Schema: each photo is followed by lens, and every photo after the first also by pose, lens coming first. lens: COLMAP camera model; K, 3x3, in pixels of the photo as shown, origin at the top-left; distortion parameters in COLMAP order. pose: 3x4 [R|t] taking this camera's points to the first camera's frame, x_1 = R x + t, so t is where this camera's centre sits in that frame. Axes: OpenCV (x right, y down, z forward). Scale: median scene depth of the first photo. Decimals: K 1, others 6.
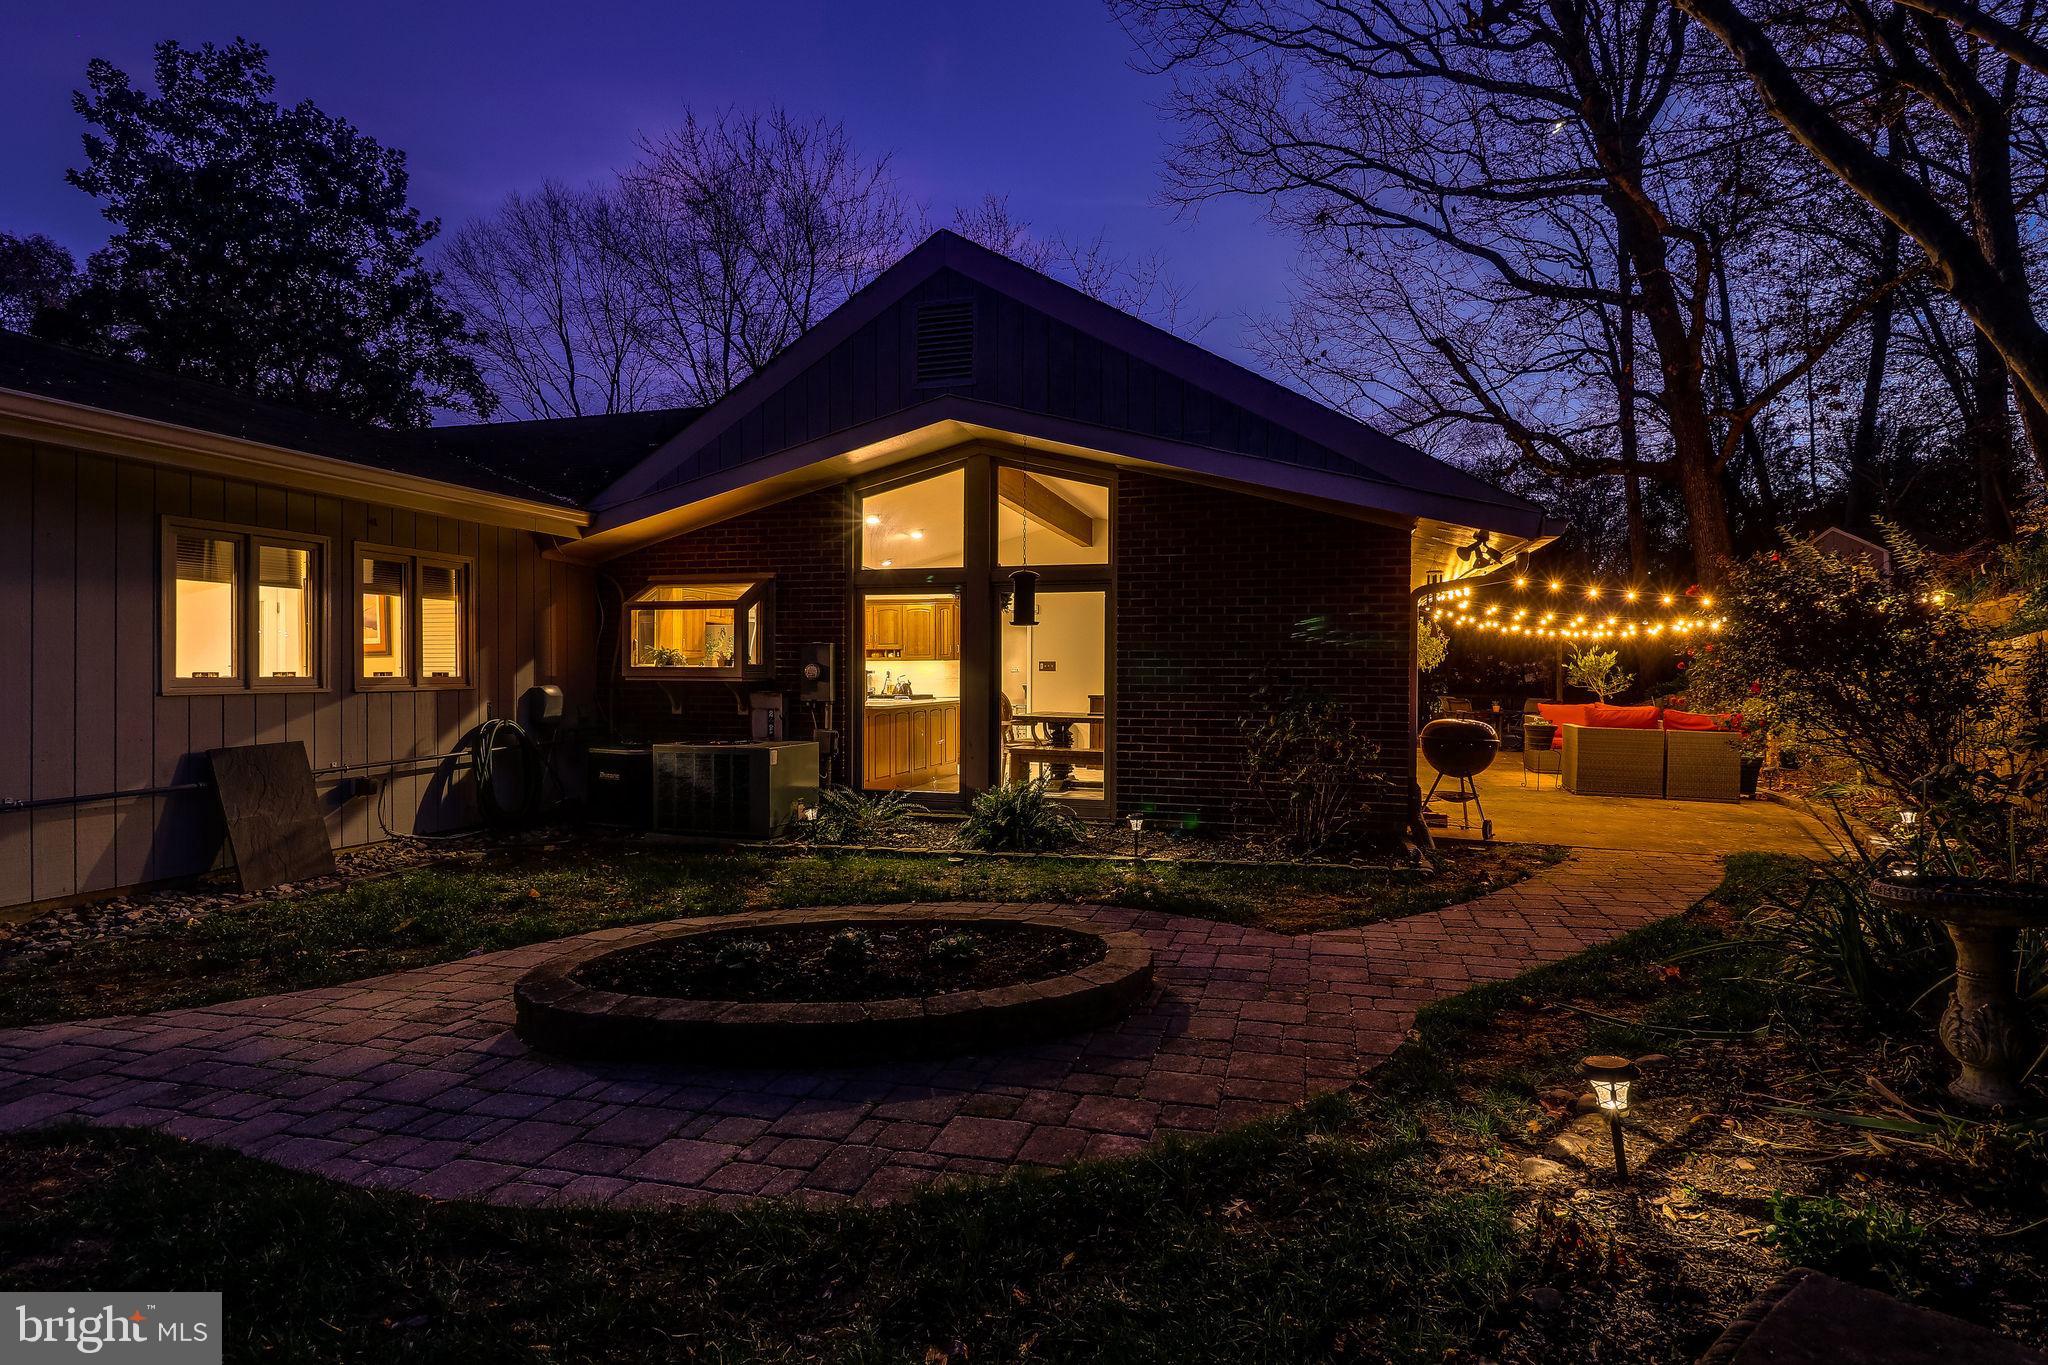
lens RADIAL K [[1010.0, 0, 1024.0], [0, 1010.0, 682.5], [0, 0, 1]] dist [-0.003540, -0.000484]
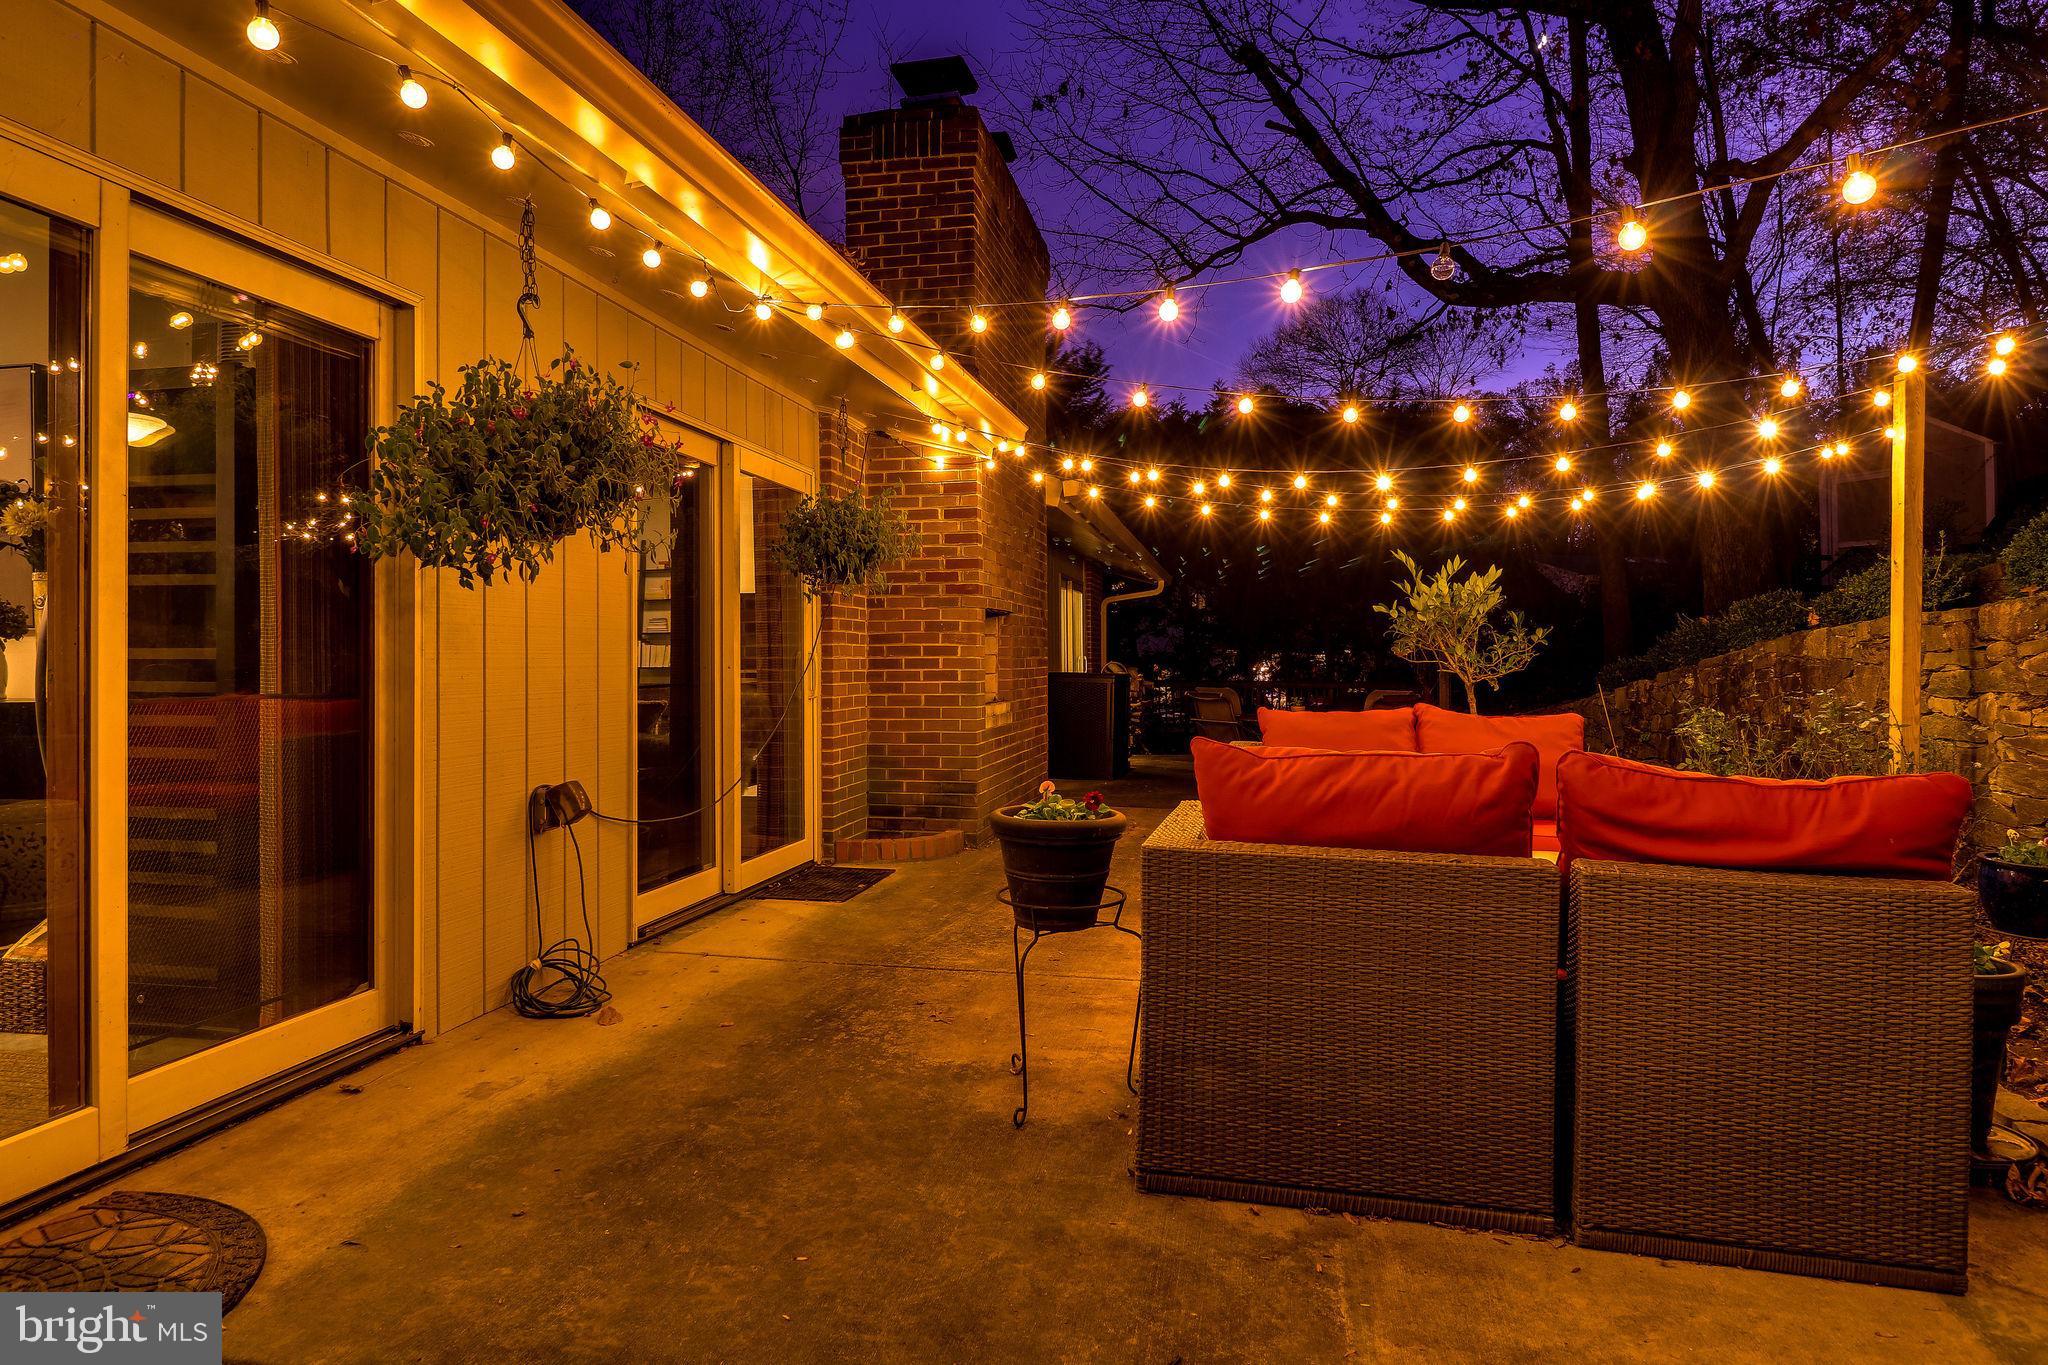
lens RADIAL K [[1186.2, 0, 1026.2], [0, 1186.2, 664.8], [0, 0, 1]] dist [-0.002330, -0.003215]
pose [[0.996811, -0.006850, 0.079509, 0.361601], [0.007401, 0.999951, -0.006648, 0.007431], [-0.079460, 0.007215, 0.996812, 0.549219]]
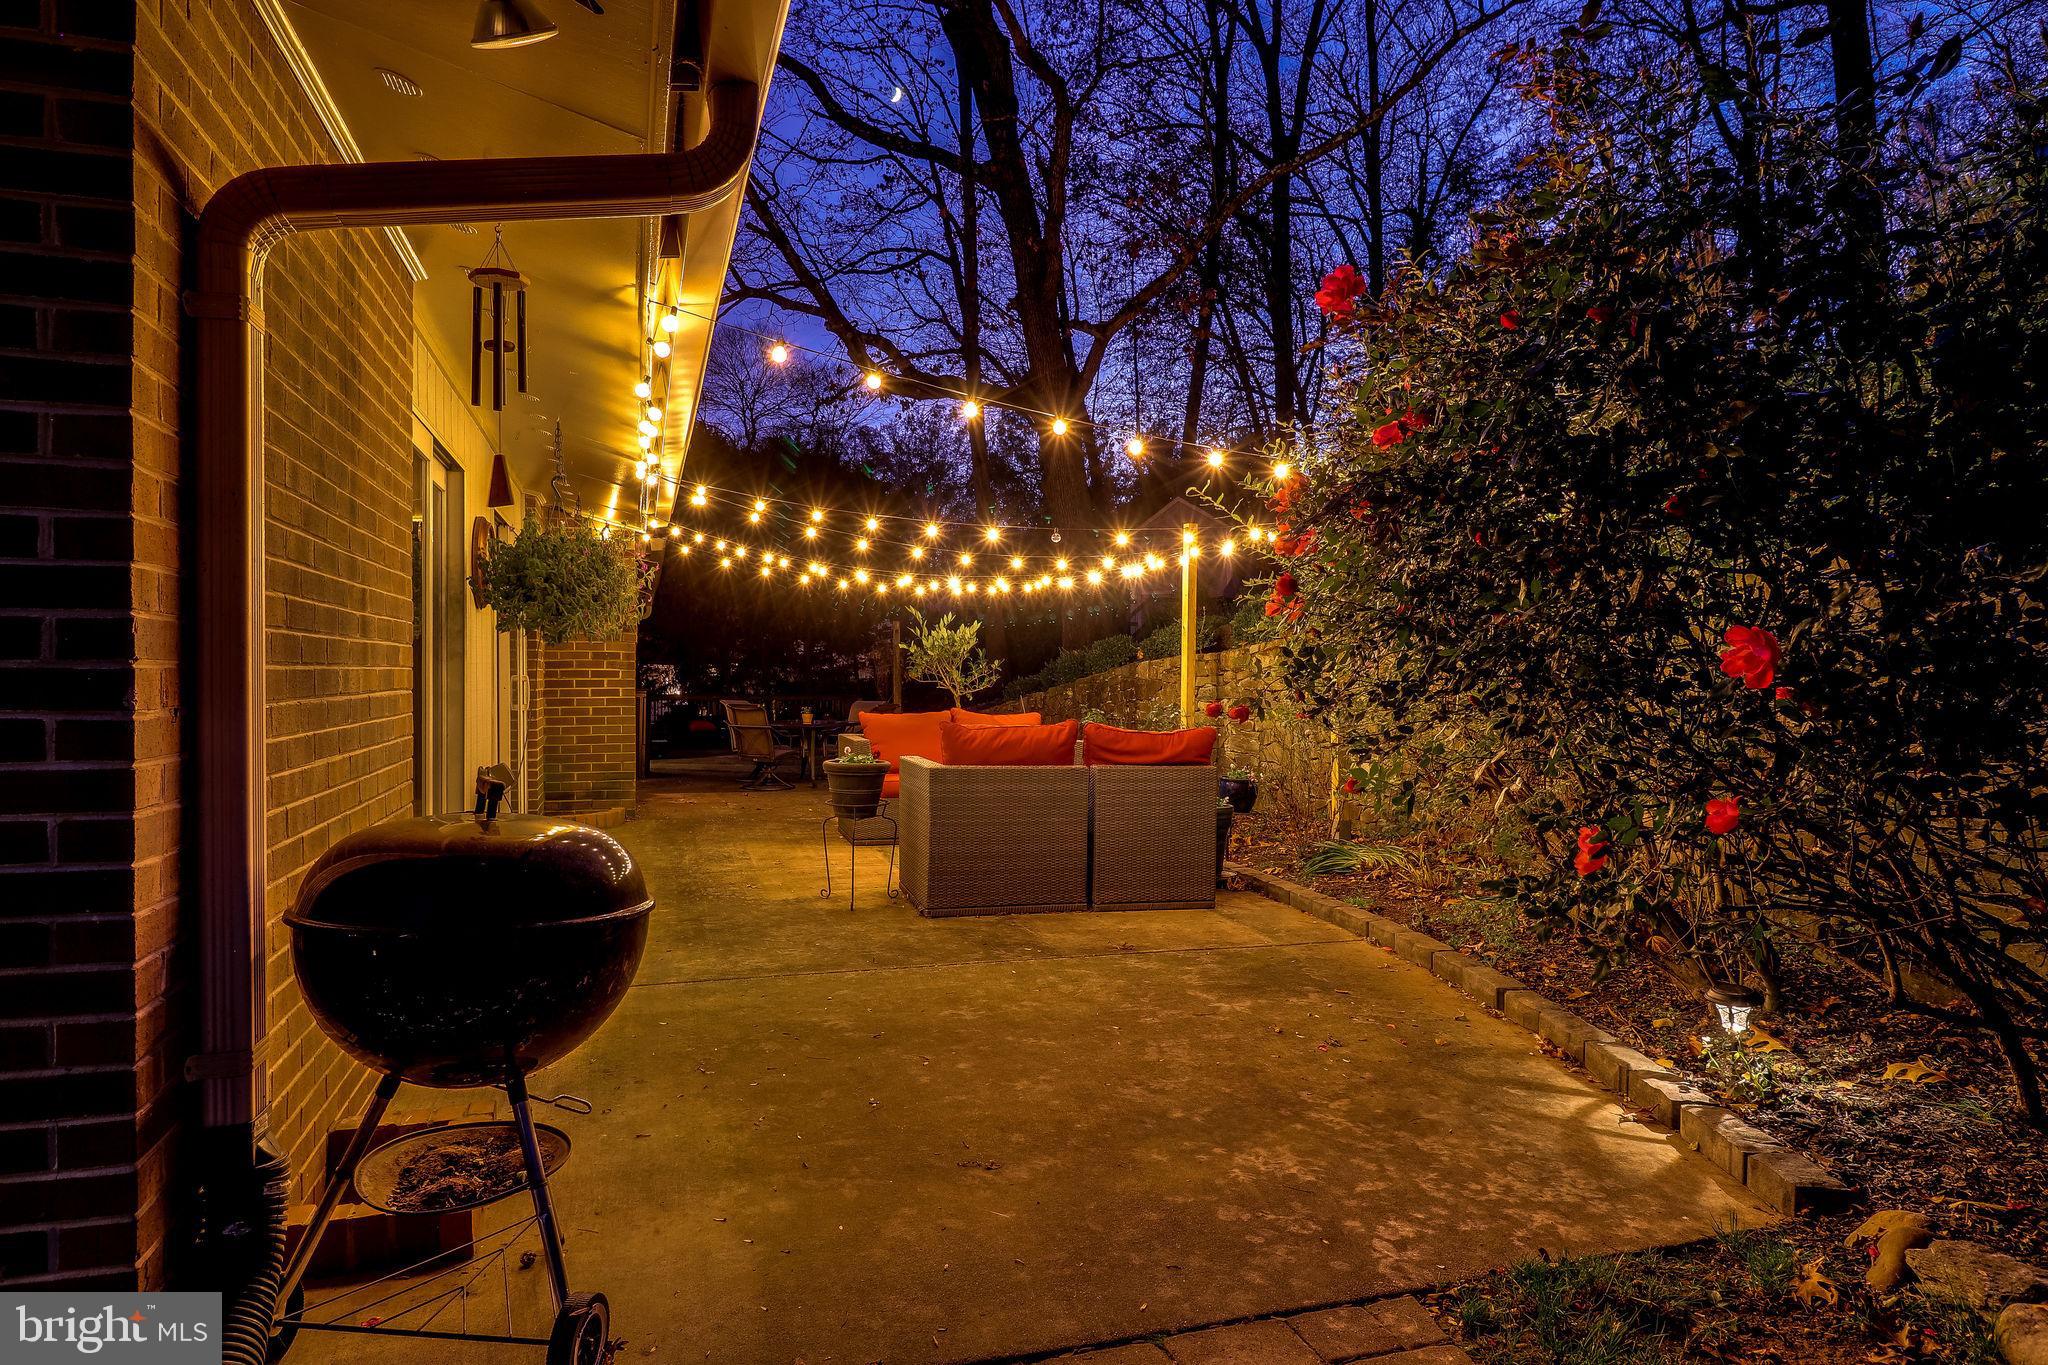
lens RADIAL K [[1196.5, 0, 1024.0], [0, 1196.5, 682.5], [0, 0, 1]] dist [0.001075, 0.000120]
pose [[0.829644, -0.008835, 0.558223, 0.203231], [0.009301, 0.999955, 0.002004, 0.003933], [-0.558216, 0.003530, 0.829688, 0.378943]]
